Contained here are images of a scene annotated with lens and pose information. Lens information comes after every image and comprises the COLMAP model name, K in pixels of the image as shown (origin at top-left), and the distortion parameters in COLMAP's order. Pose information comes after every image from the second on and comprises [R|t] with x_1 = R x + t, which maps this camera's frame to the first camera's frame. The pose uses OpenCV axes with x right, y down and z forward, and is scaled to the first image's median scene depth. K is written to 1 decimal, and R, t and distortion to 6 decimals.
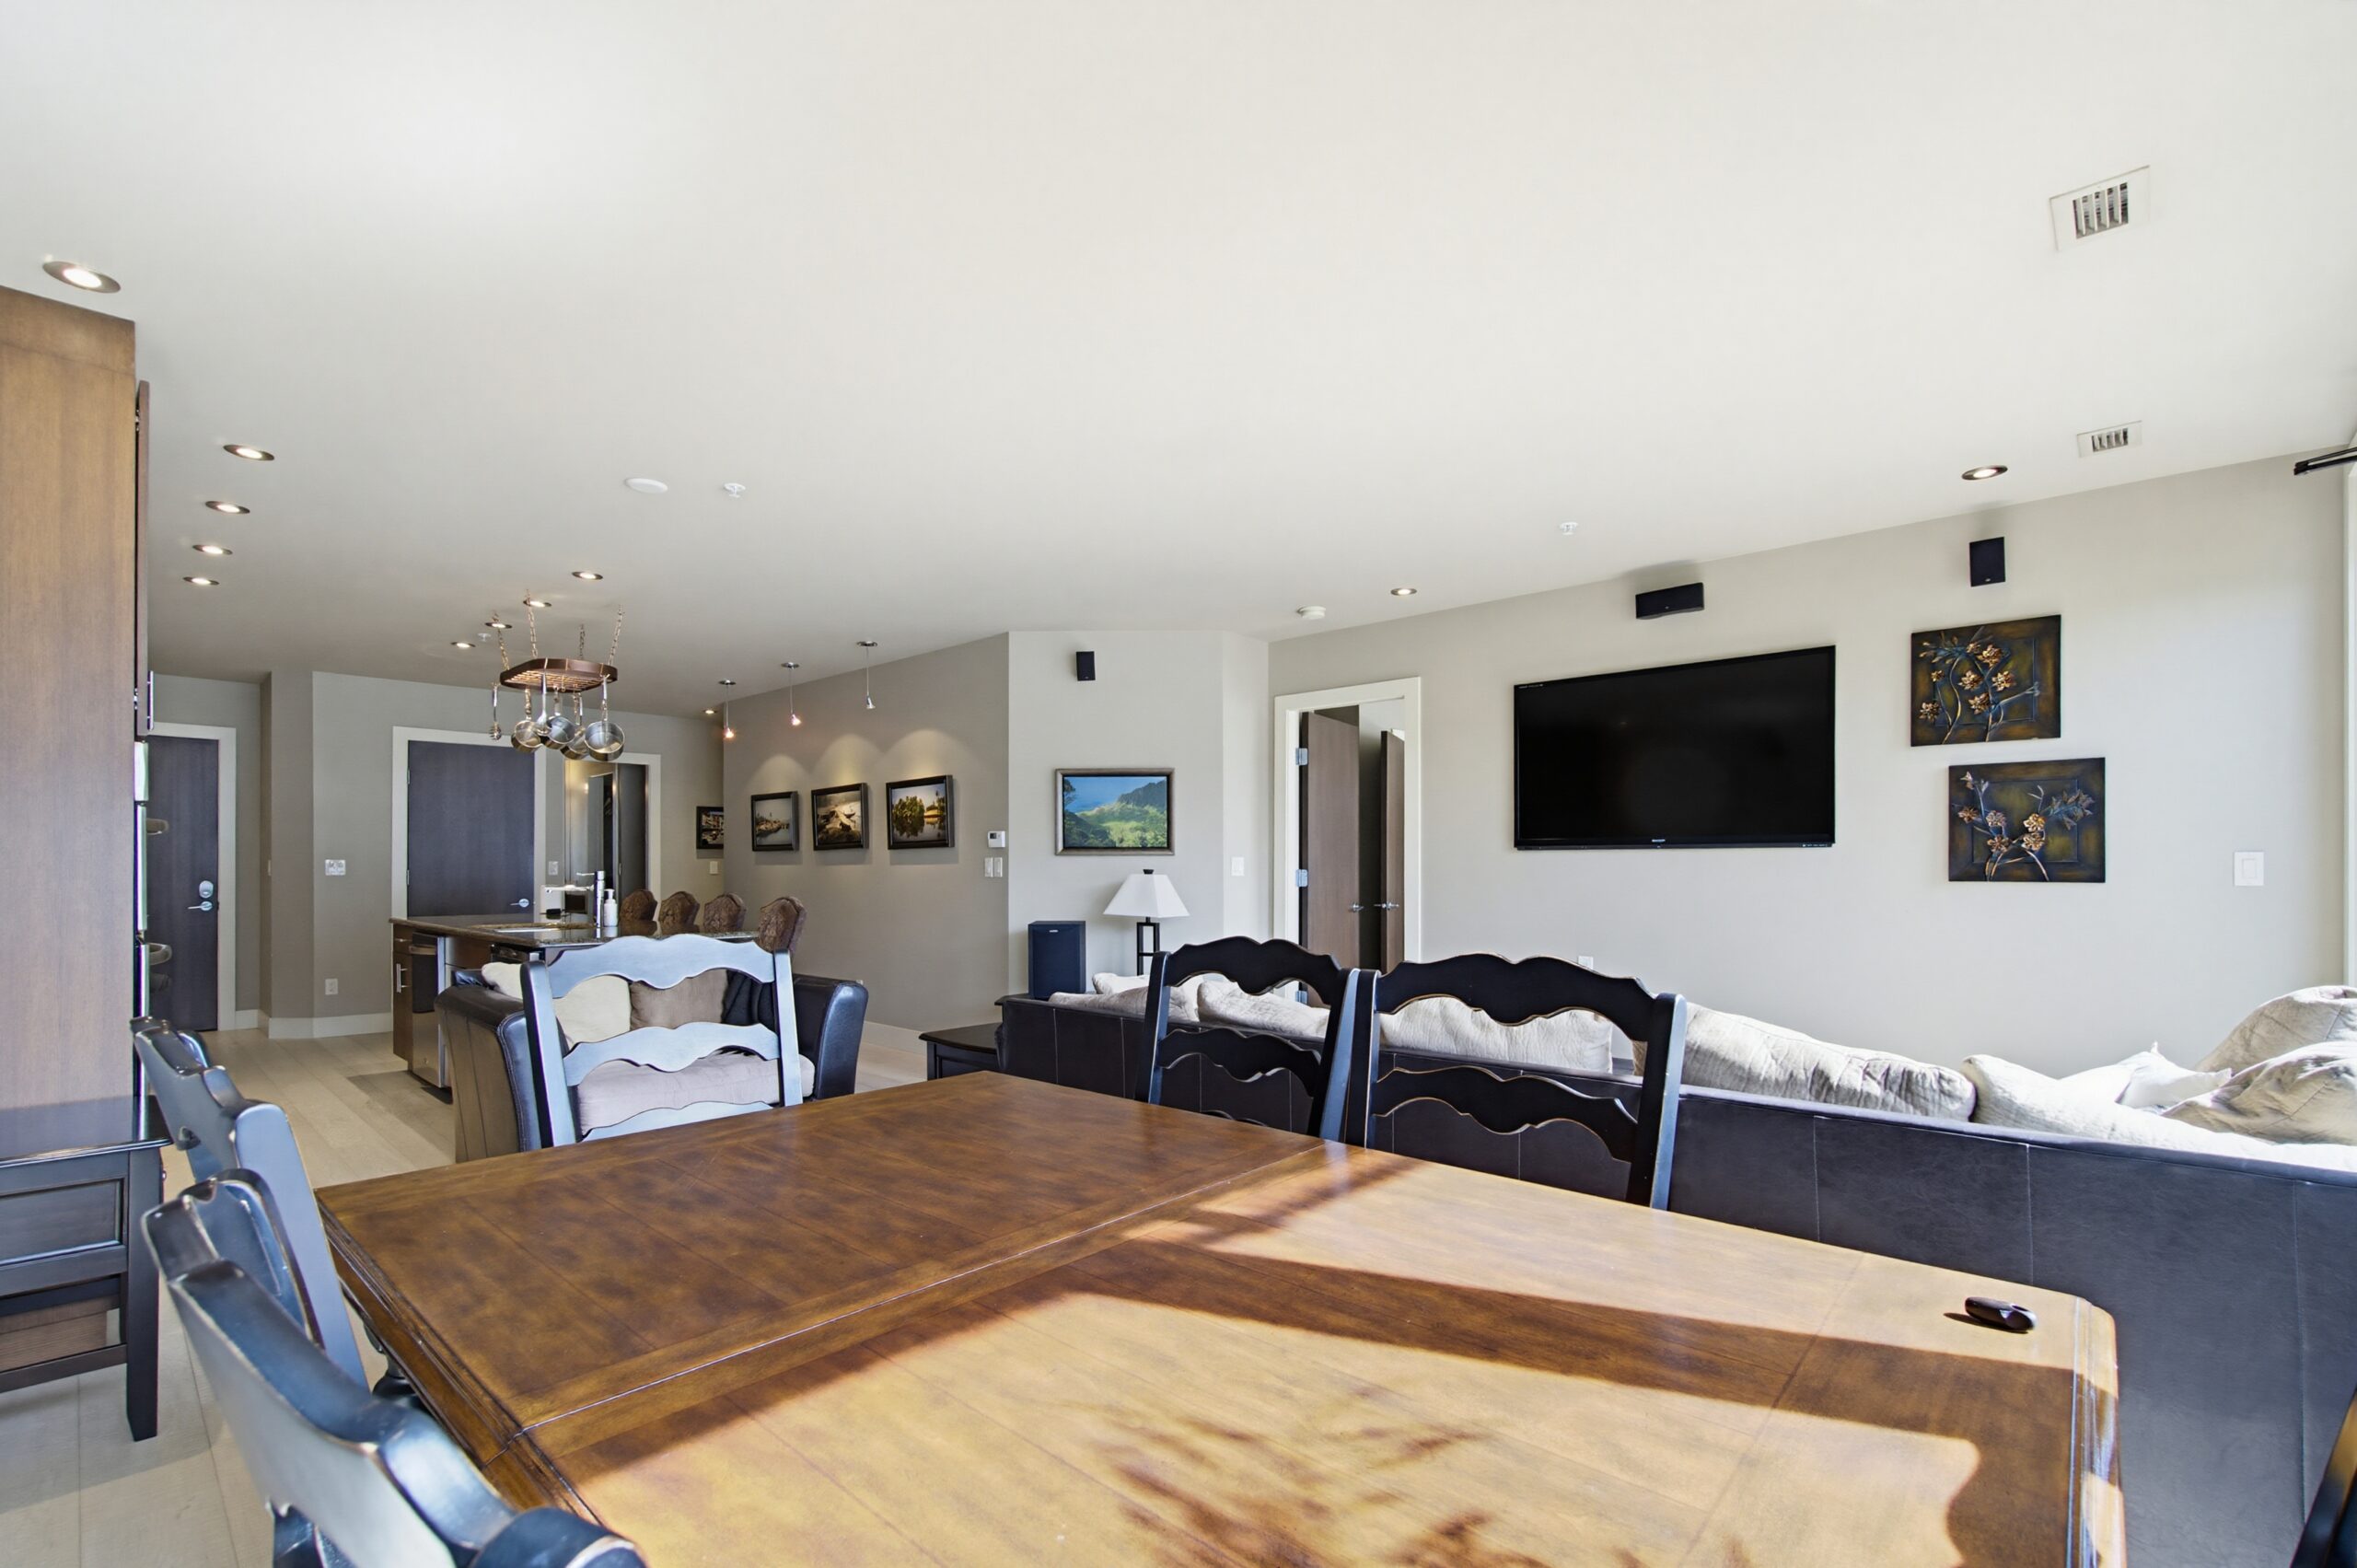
lens RADIAL K [[1028.6, 0, 1178.0], [0, 1028.6, 864.1], [0, 0, 1]] dist [0.000823, -0.000212]
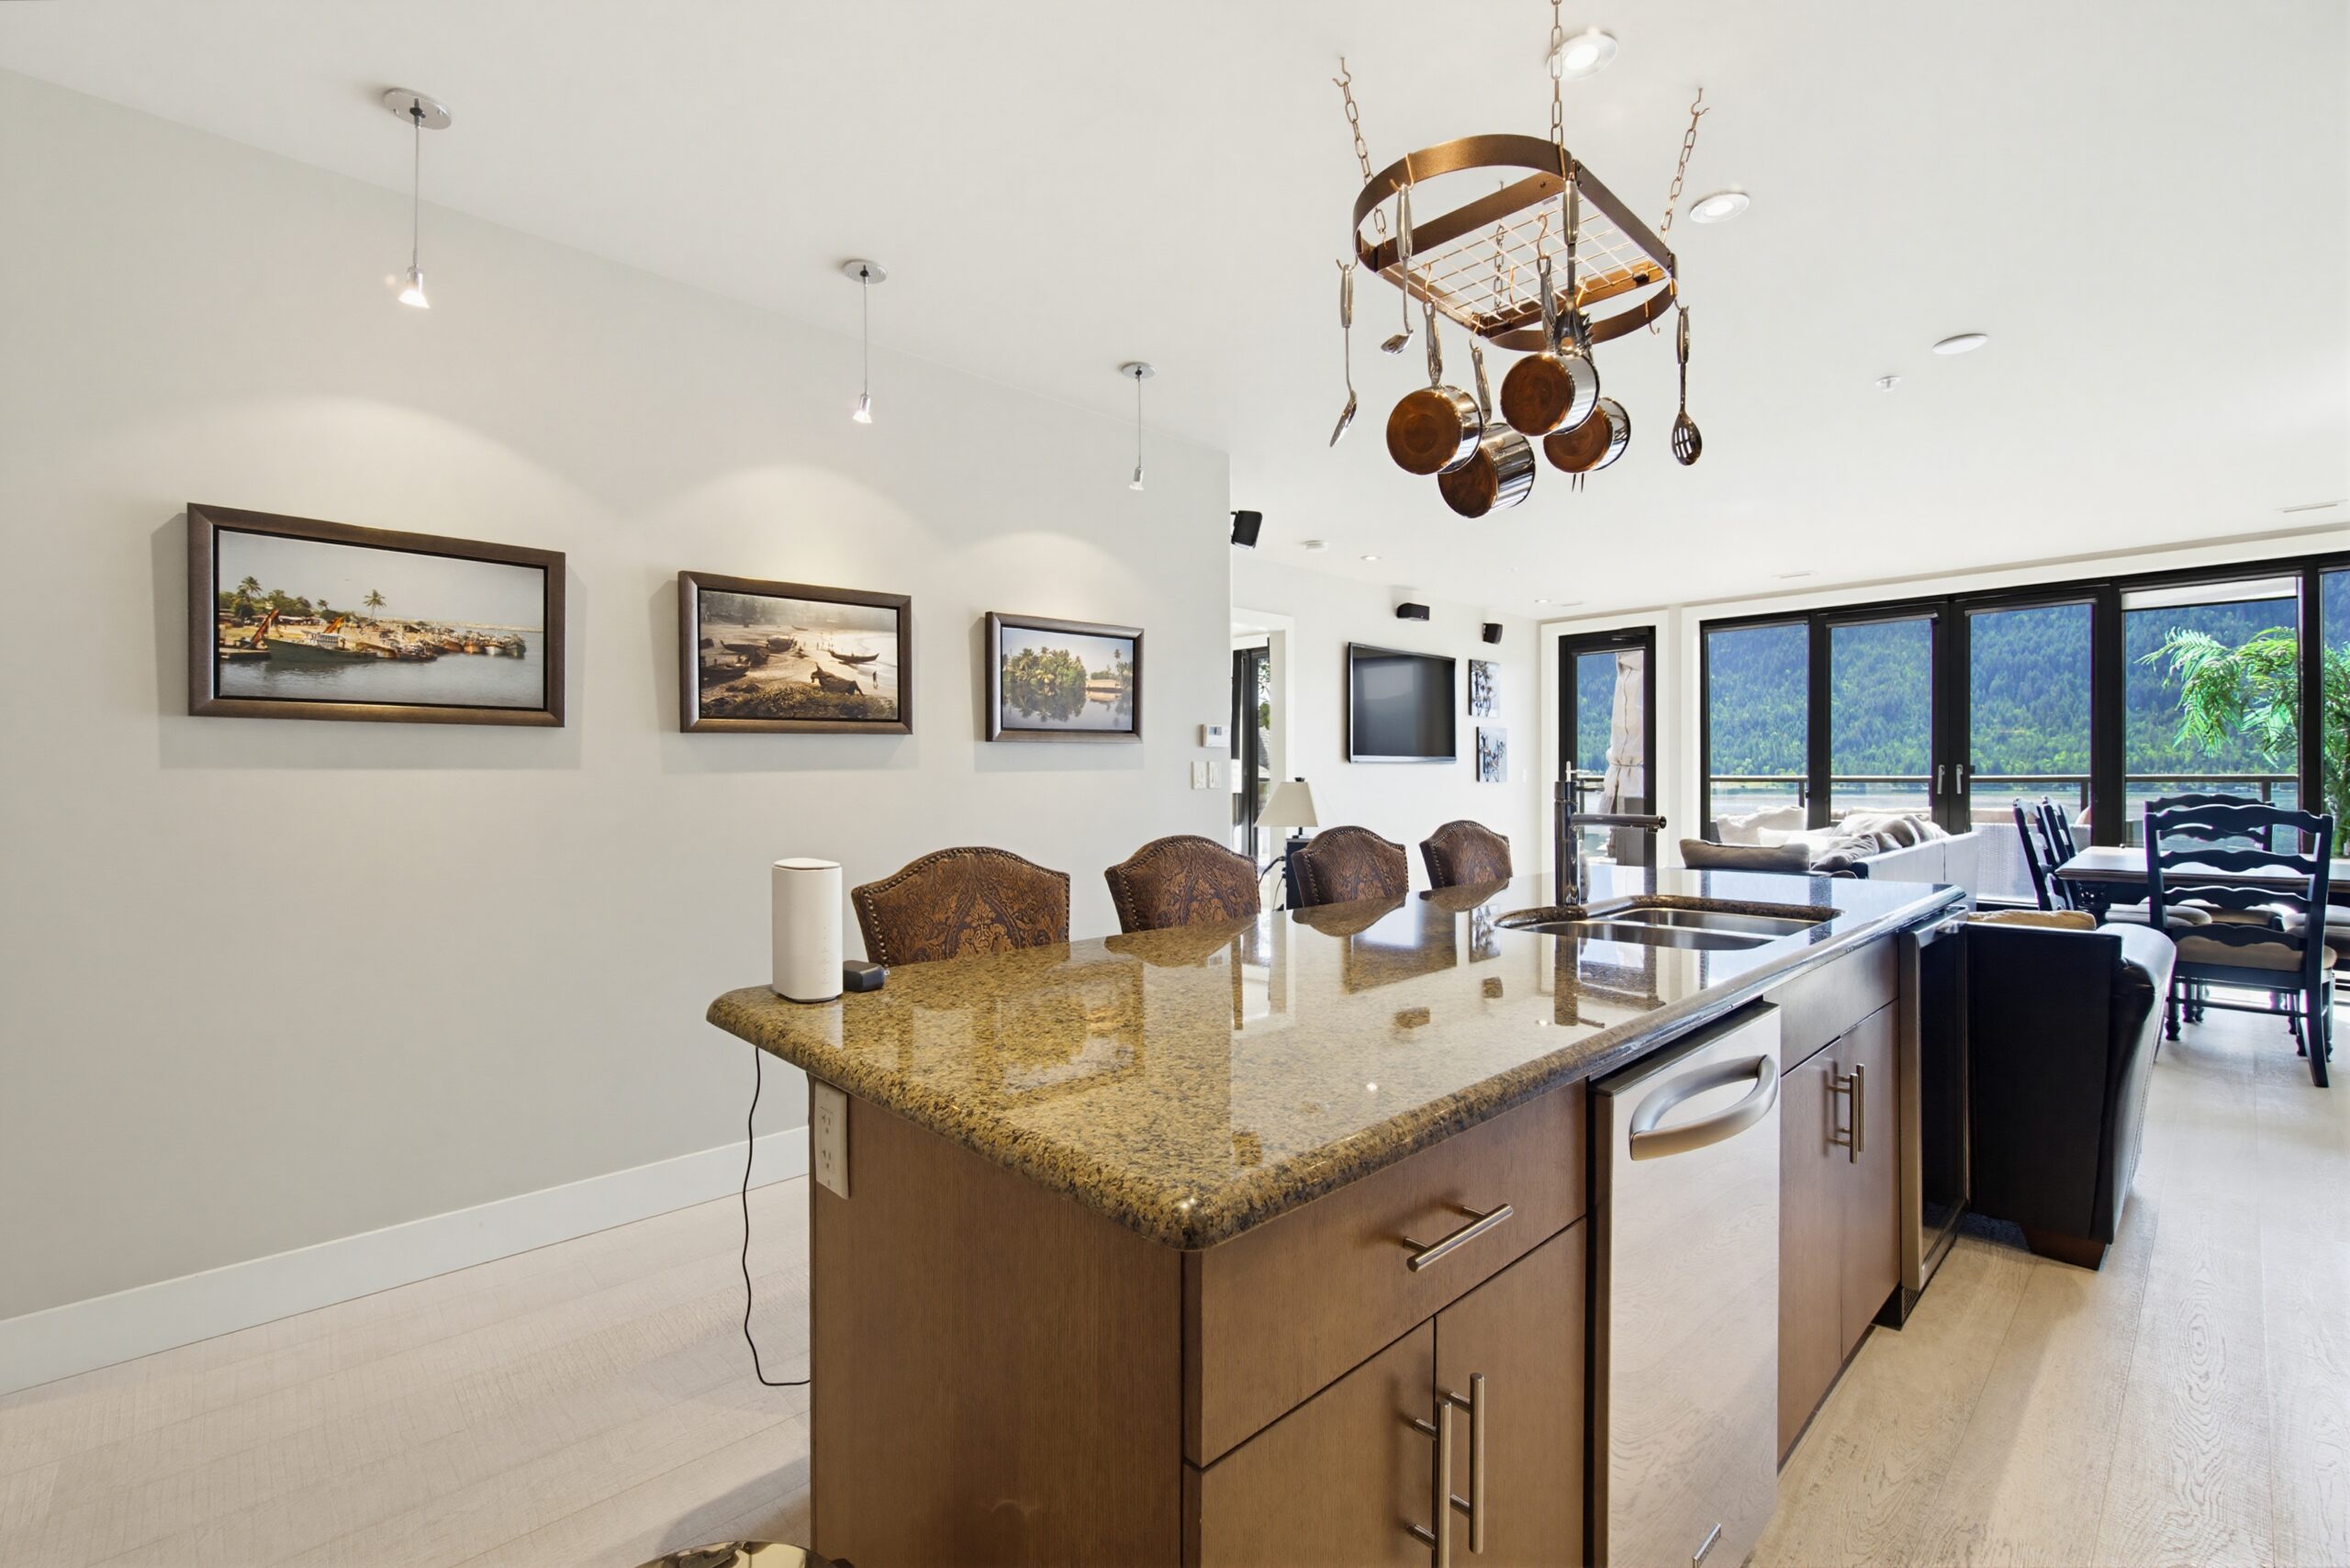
lens RADIAL K [[1013.7, 0, 1160.2], [0, 1013.7, 781.4], [0, 0, 1]] dist [0.000222, 0.000296]
pose [[0.067841, -0.003993, 0.997688, -1.030428], [0.000922, 0.999992, 0.003939, 0.005618], [-0.997696, 0.000652, 0.067844, 1.156100]]
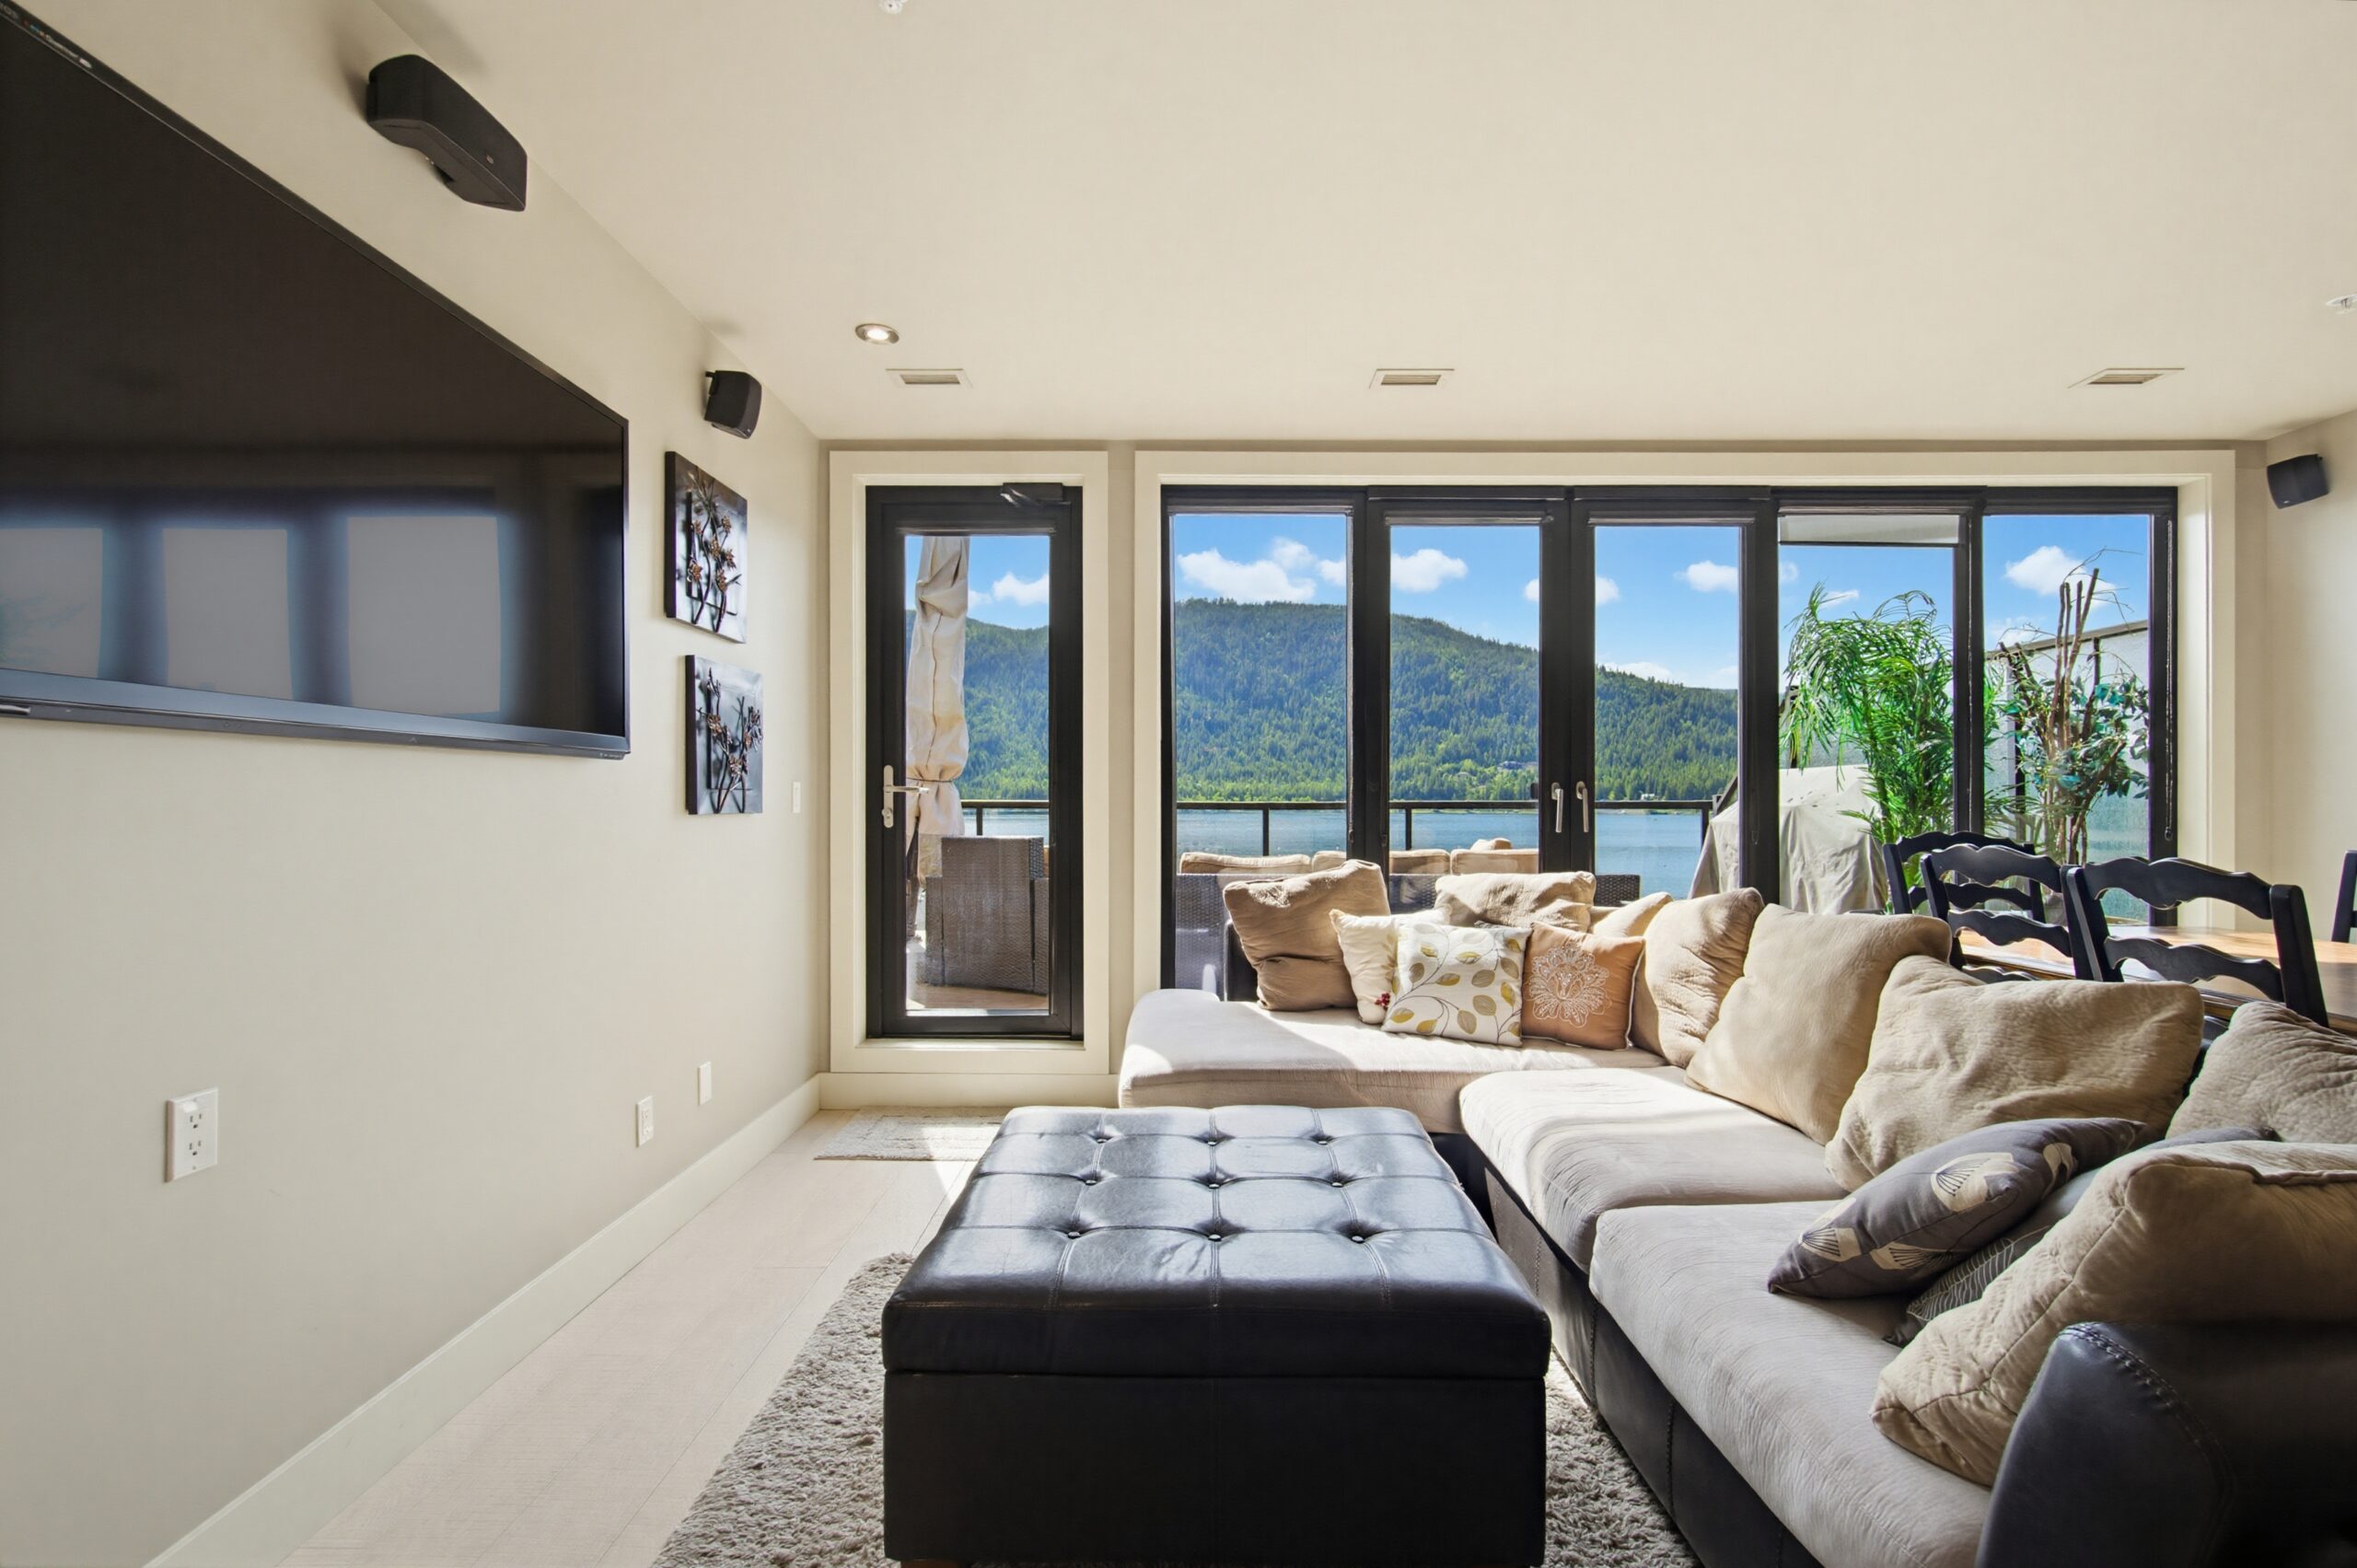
lens RADIAL K [[1026.3, 0, 1191.6], [0, 1026.3, 804.3], [0, 0, 1]] dist [0.000240, 0.000279]
pose [[-0.679901, -0.003908, 0.733294, -0.015542], [-0.002377, 0.999992, 0.003126, 0.005019], [-0.733300, 0.000382, -0.679905, 0.949302]]
